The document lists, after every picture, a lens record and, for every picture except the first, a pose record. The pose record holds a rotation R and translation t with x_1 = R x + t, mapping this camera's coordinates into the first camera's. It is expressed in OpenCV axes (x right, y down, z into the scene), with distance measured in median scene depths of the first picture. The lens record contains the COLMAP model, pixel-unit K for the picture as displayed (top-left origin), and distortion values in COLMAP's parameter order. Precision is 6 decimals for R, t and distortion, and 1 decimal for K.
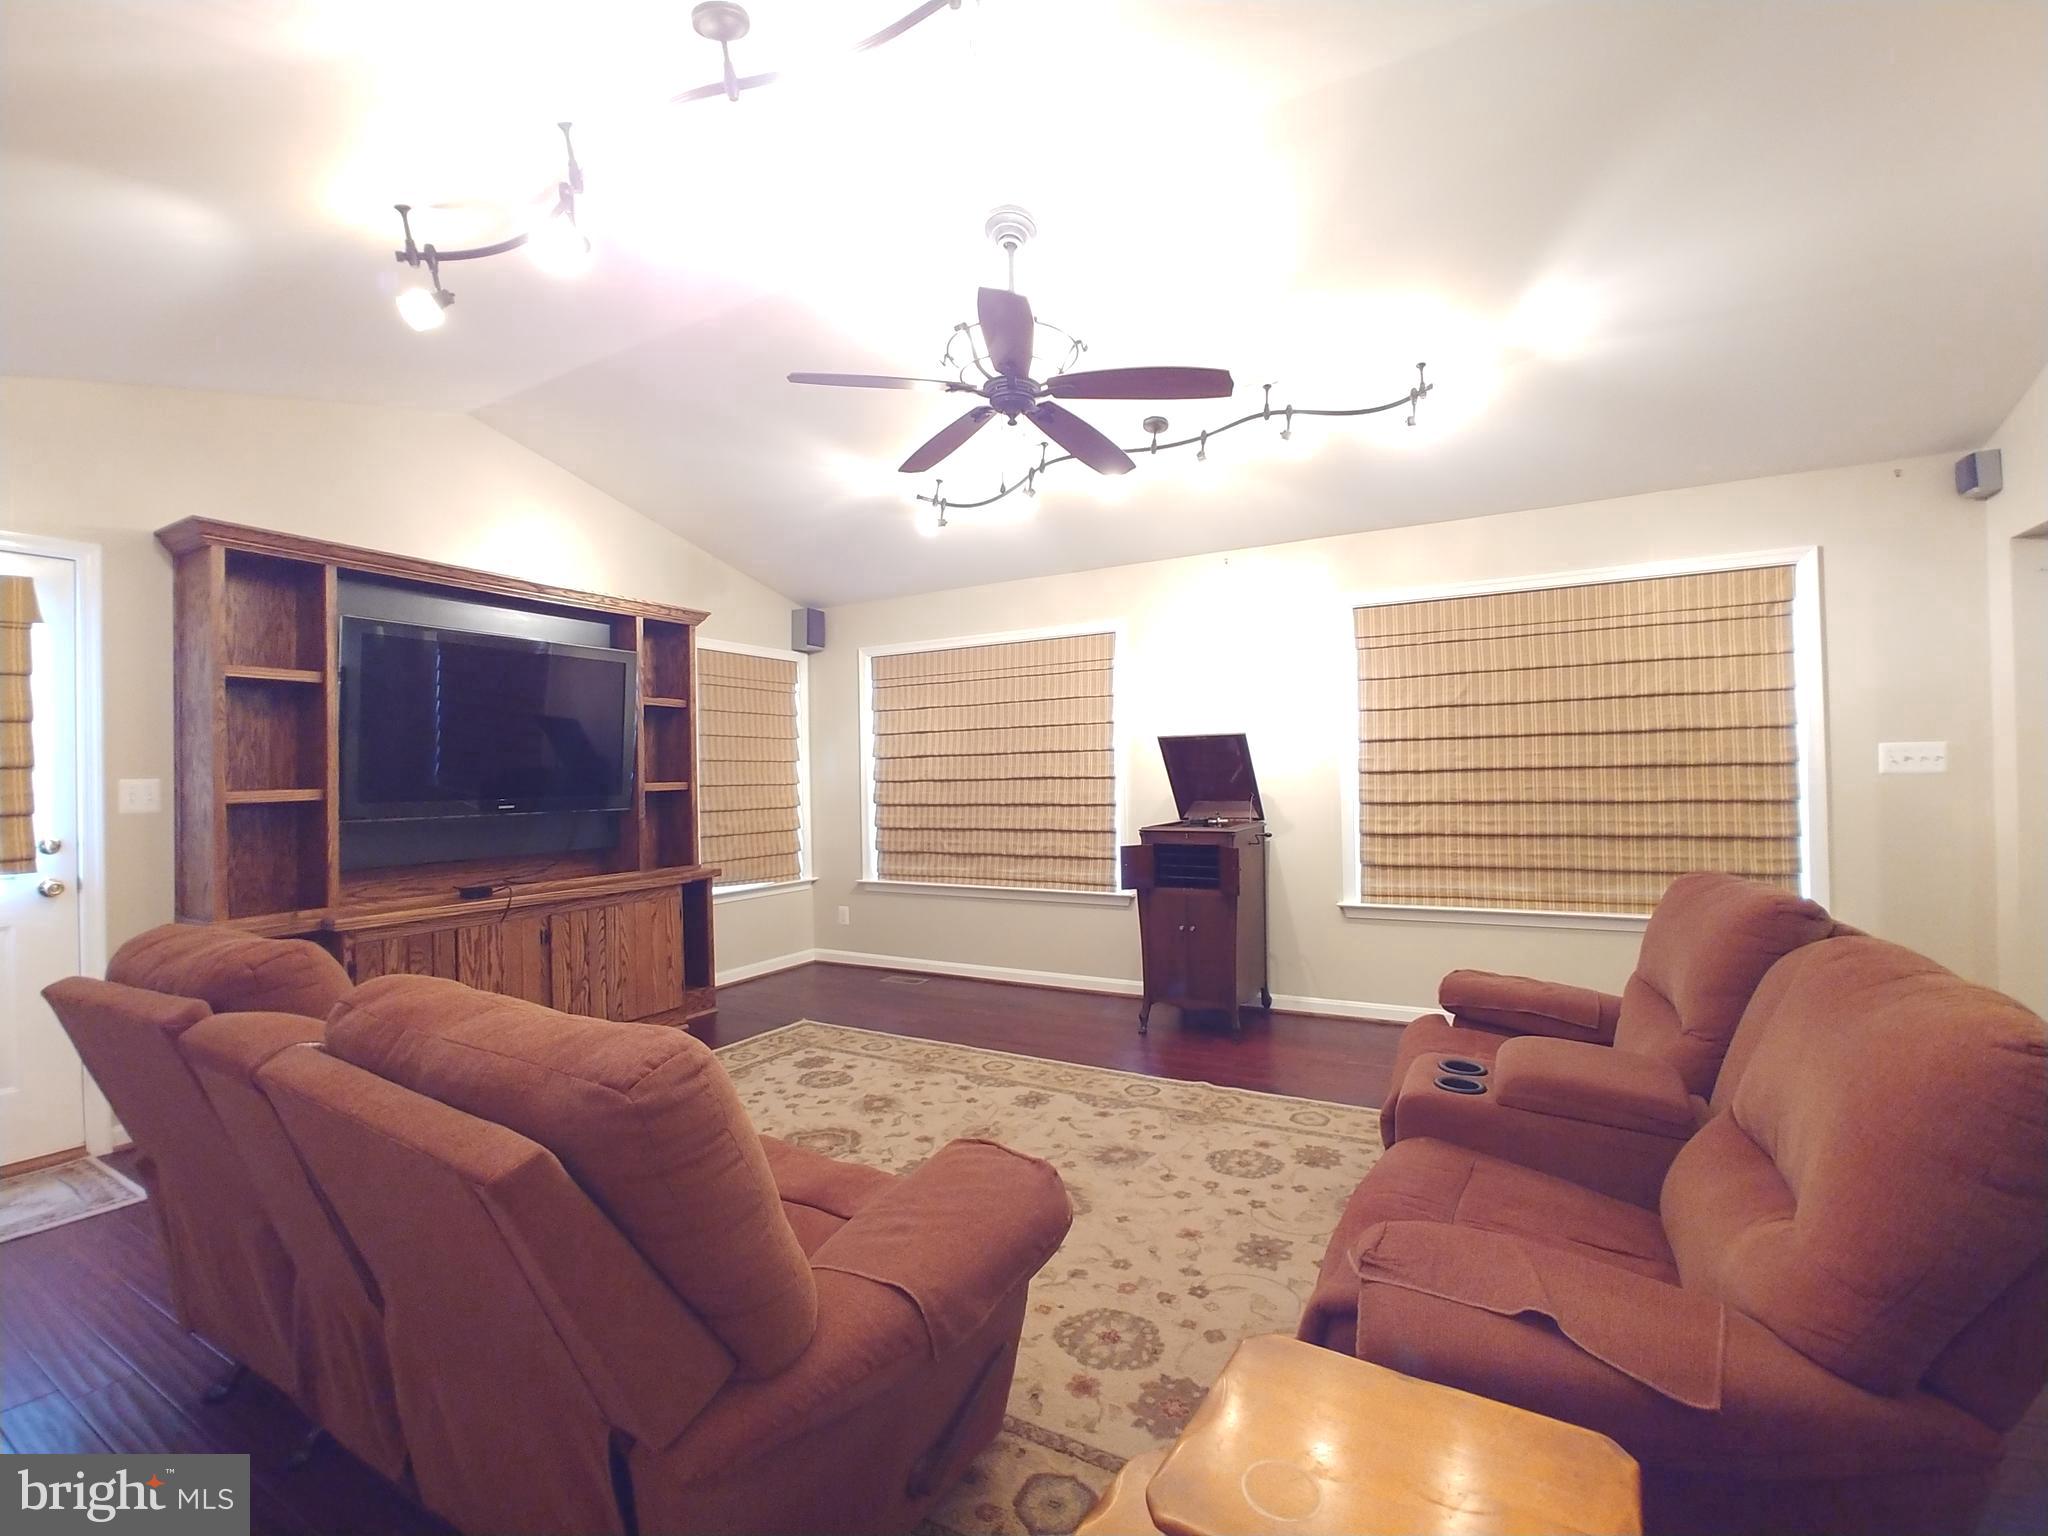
lens RADIAL K [[897.9, 0, 1017.6], [0, 897.9, 773.1], [0, 0, 1]] dist [-0.020465, 0.003351]
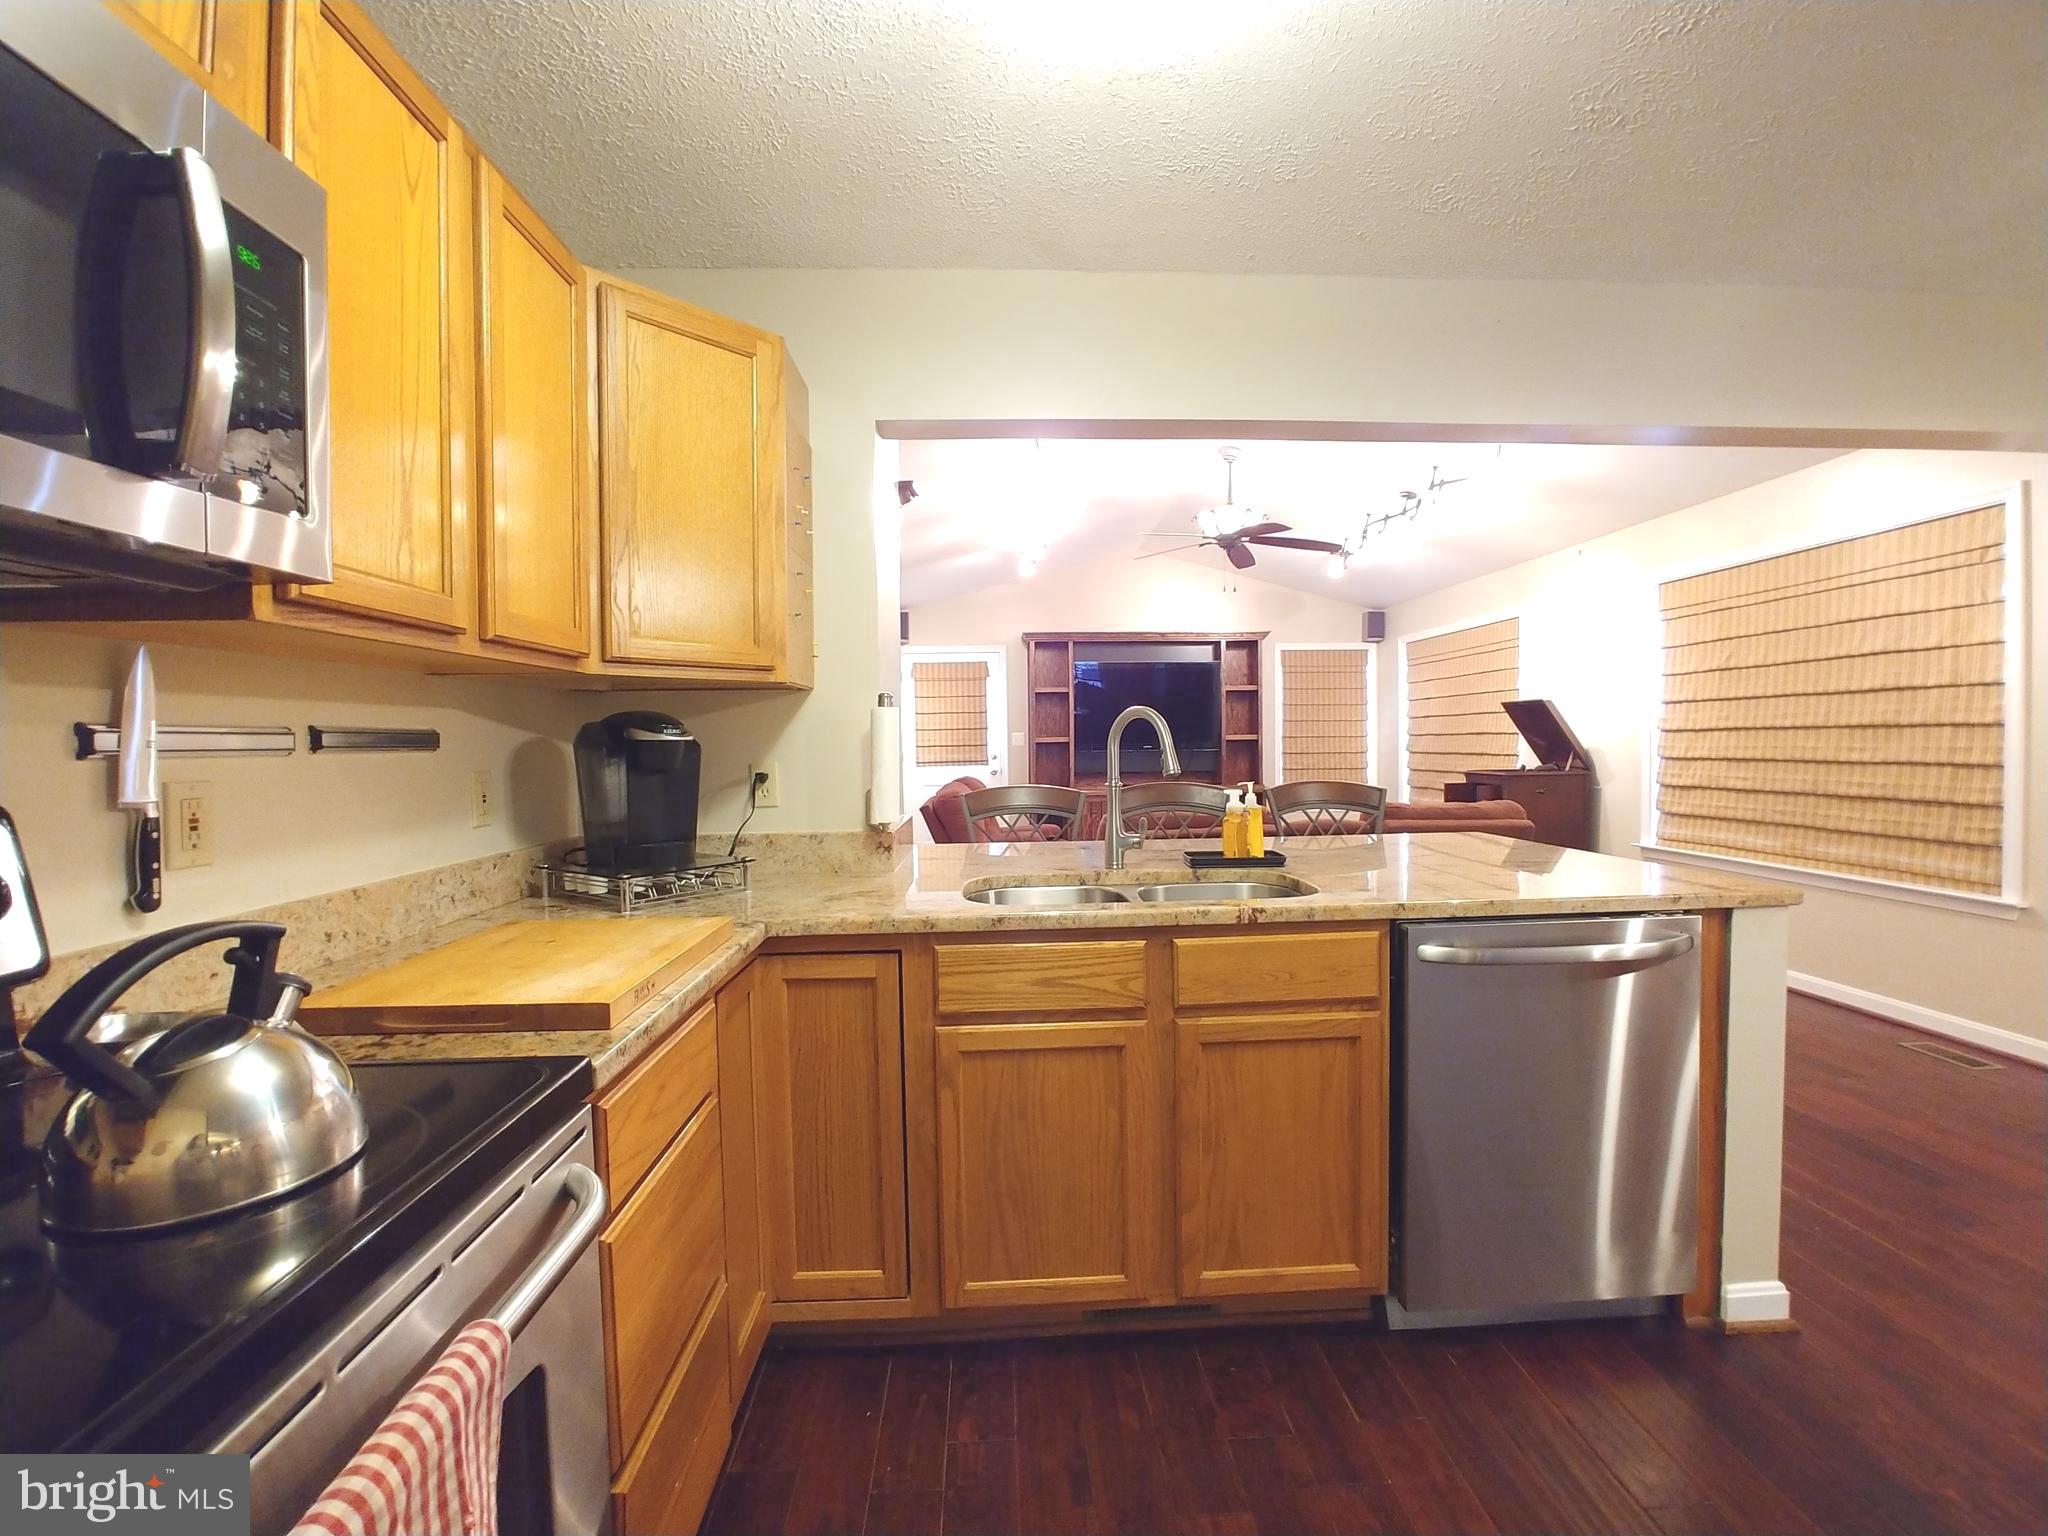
lens RADIAL K [[897.9, 0, 1028.3], [0, 897.9, 763.3], [0, 0, 1]] dist [-0.020465, 0.003351]
pose [[0.527984, 0.033903, -0.848577, 0.984198], [0.005279, 0.999053, 0.043199, -0.013215], [0.849238, -0.027288, 0.527305, -0.286991]]
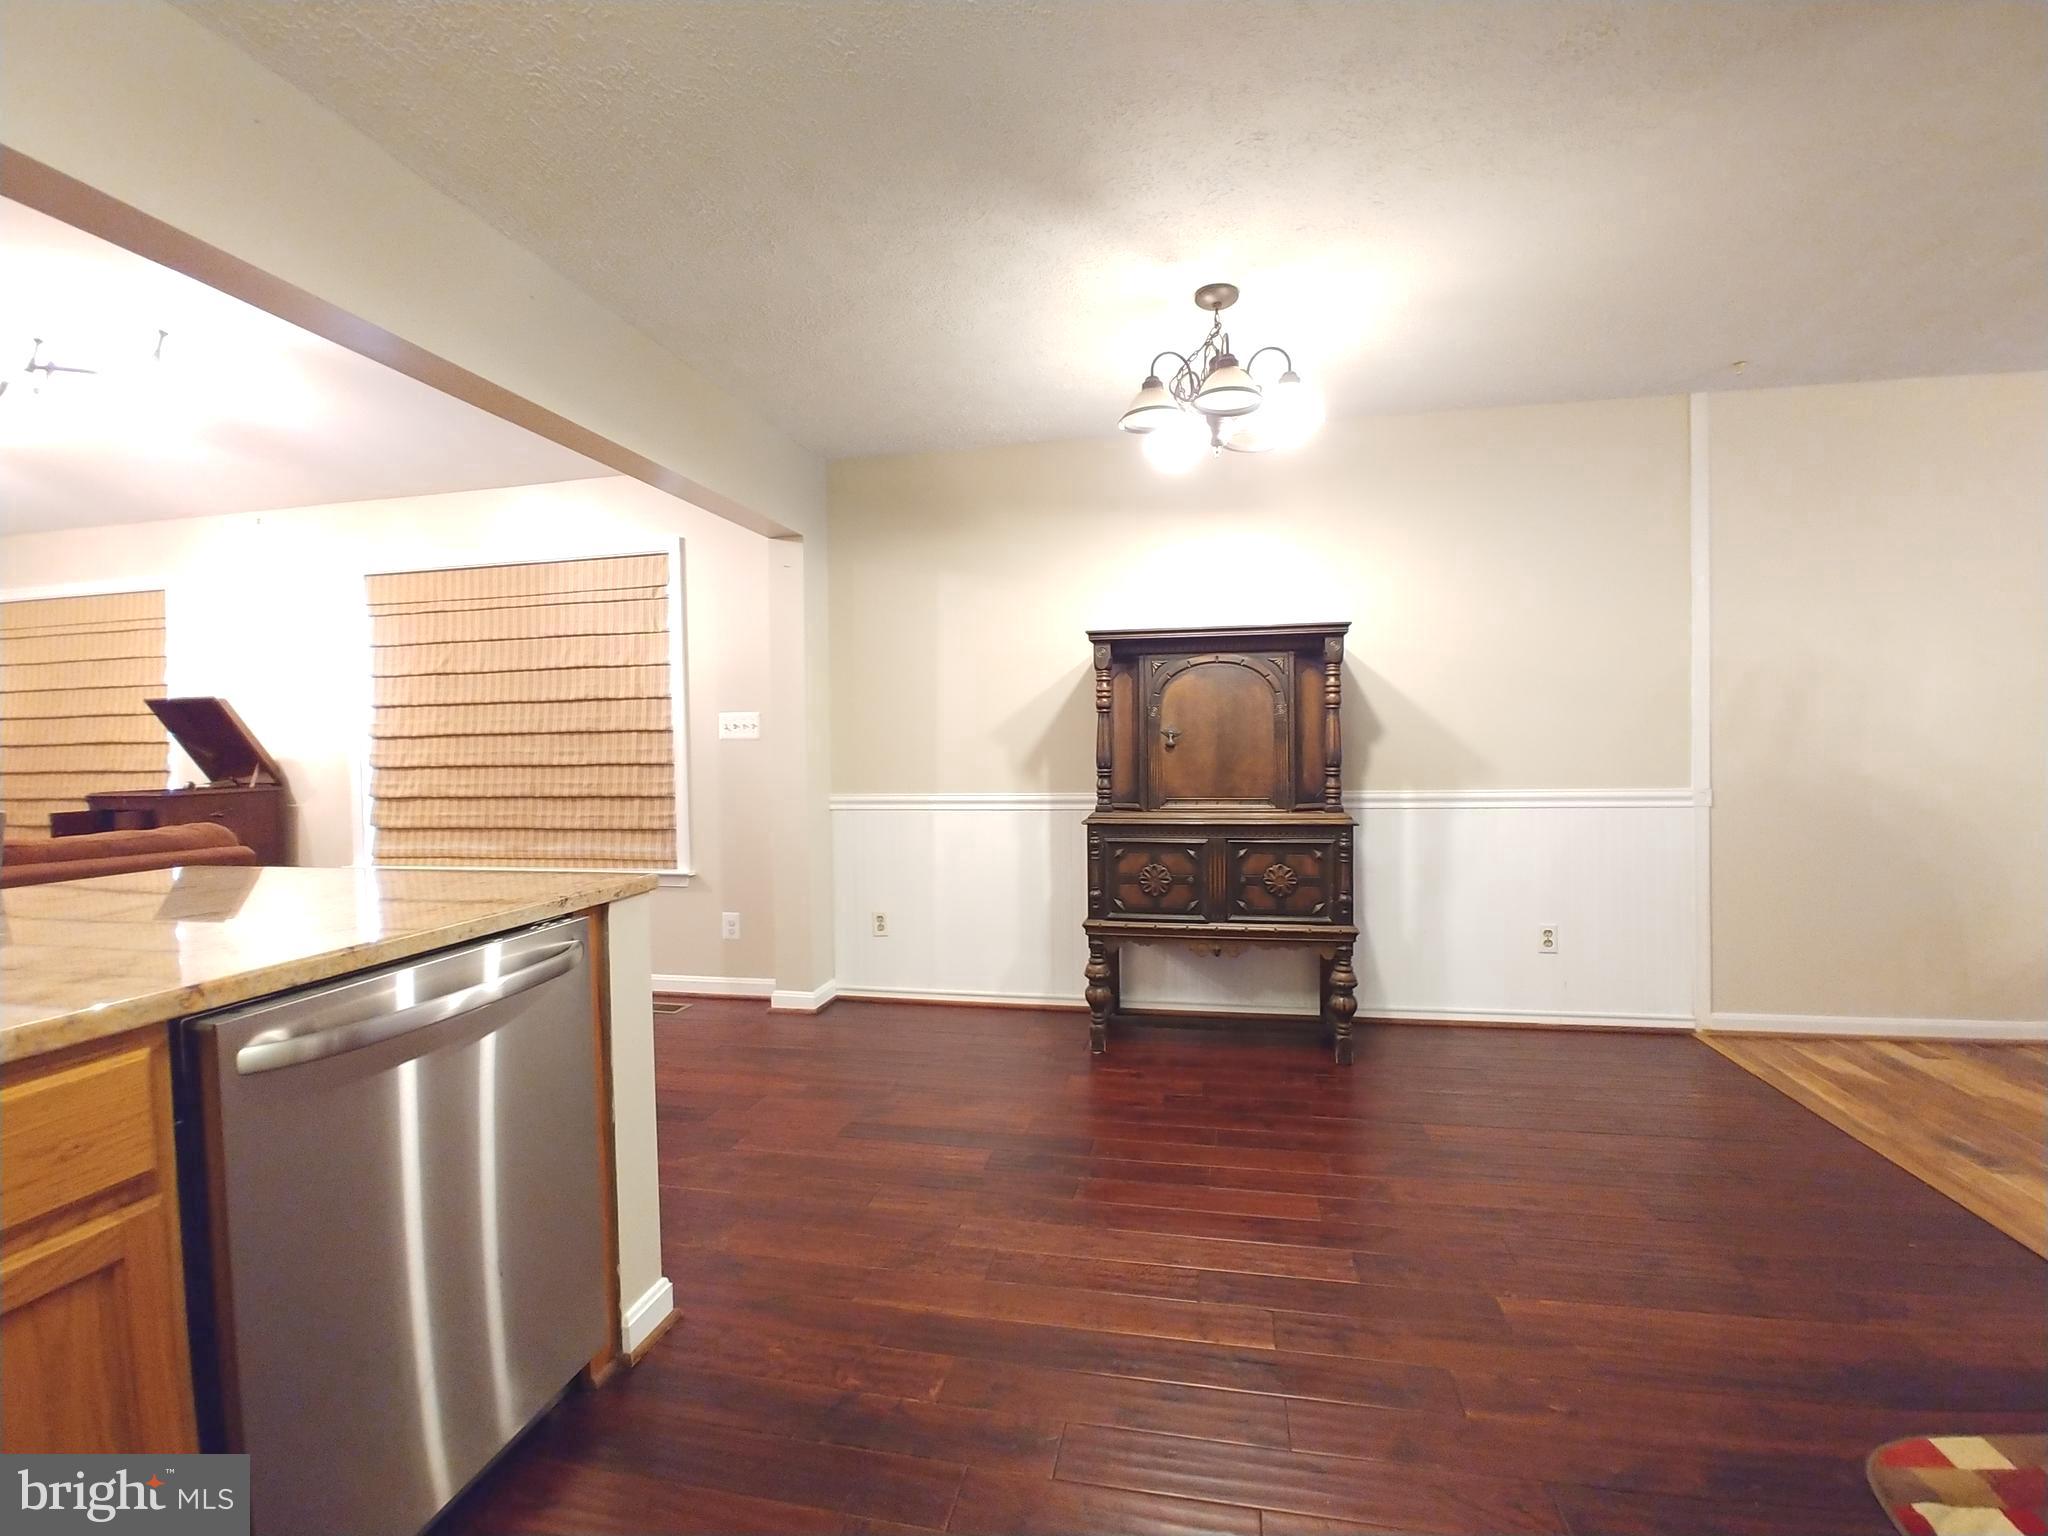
lens RADIAL K [[897.9, 0, 1027.8], [0, 897.9, 773.5], [0, 0, 1]] dist [-0.020465, 0.003351]
pose [[0.955647, -0.003359, 0.294496, 0.860157], [-0.004875, 0.999618, 0.027220, 0.009340], [-0.294475, -0.027449, 0.955265, -0.200851]]
